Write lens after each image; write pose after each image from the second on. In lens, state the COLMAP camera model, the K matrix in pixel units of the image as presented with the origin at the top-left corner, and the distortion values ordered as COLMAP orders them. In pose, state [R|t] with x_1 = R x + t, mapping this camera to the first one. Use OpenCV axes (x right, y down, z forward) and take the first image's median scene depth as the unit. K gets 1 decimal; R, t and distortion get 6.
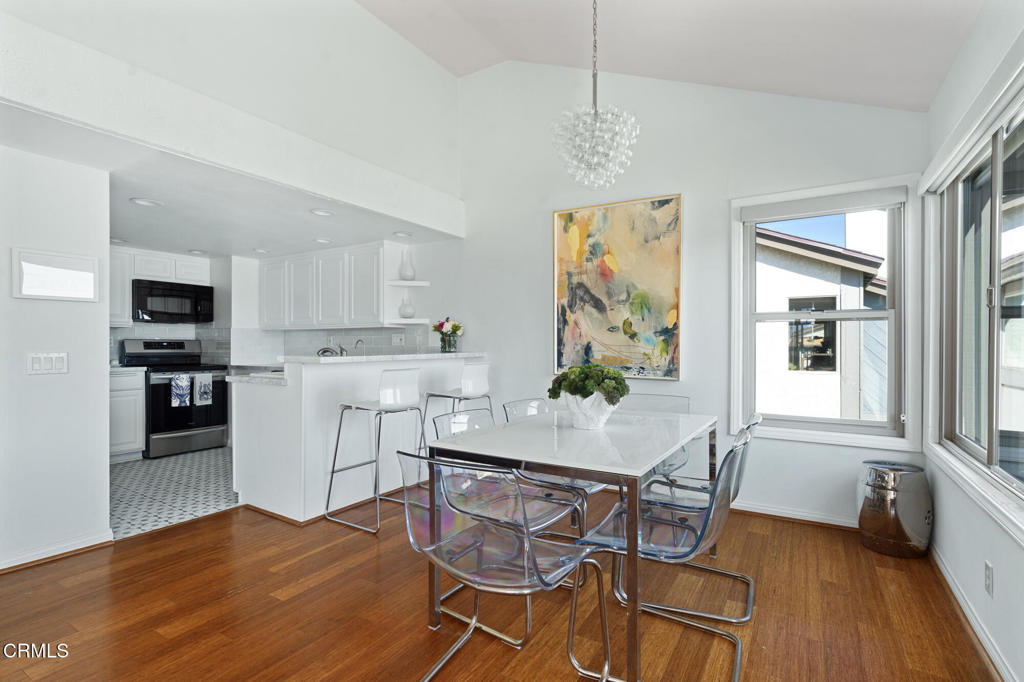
lens RADIAL K [[490.8, 0, 509.2], [0, 490.8, 347.2], [0, 0, 1]] dist [-0.002862, 0.000246]
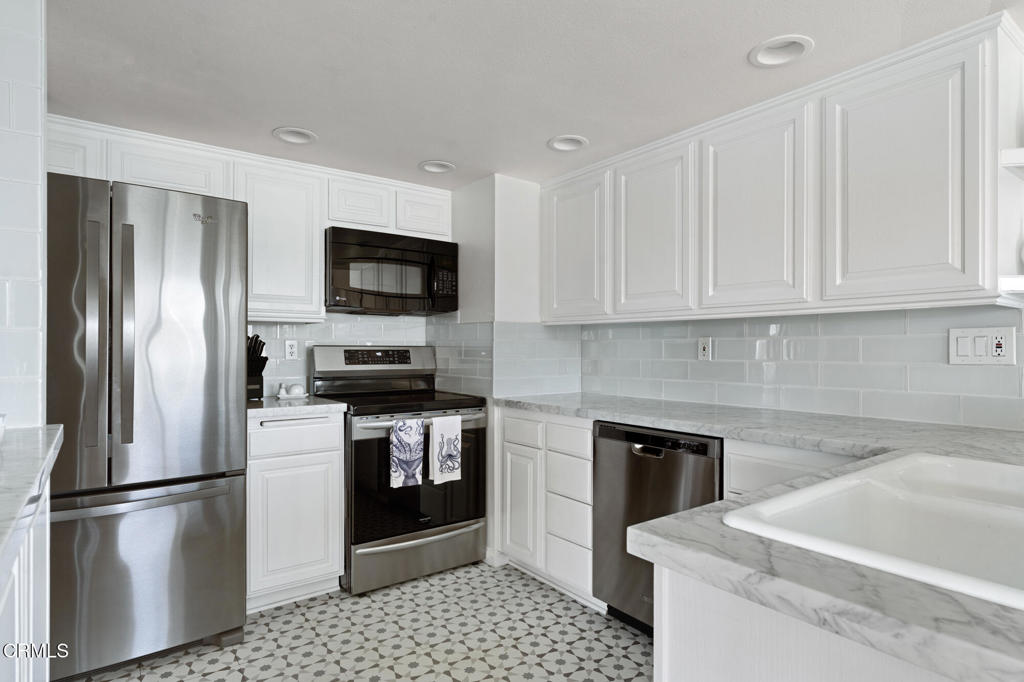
lens RADIAL K [[555.2, 0, 513.6], [0, 555.2, 346.3], [0, 0, 1]] dist [0.004440, 0.000450]
pose [[0.931897, -0.002372, -0.362716, -0.369368], [0.001081, 0.999992, -0.003763, -0.013120], [0.362723, 0.003115, 0.931892, 0.522780]]
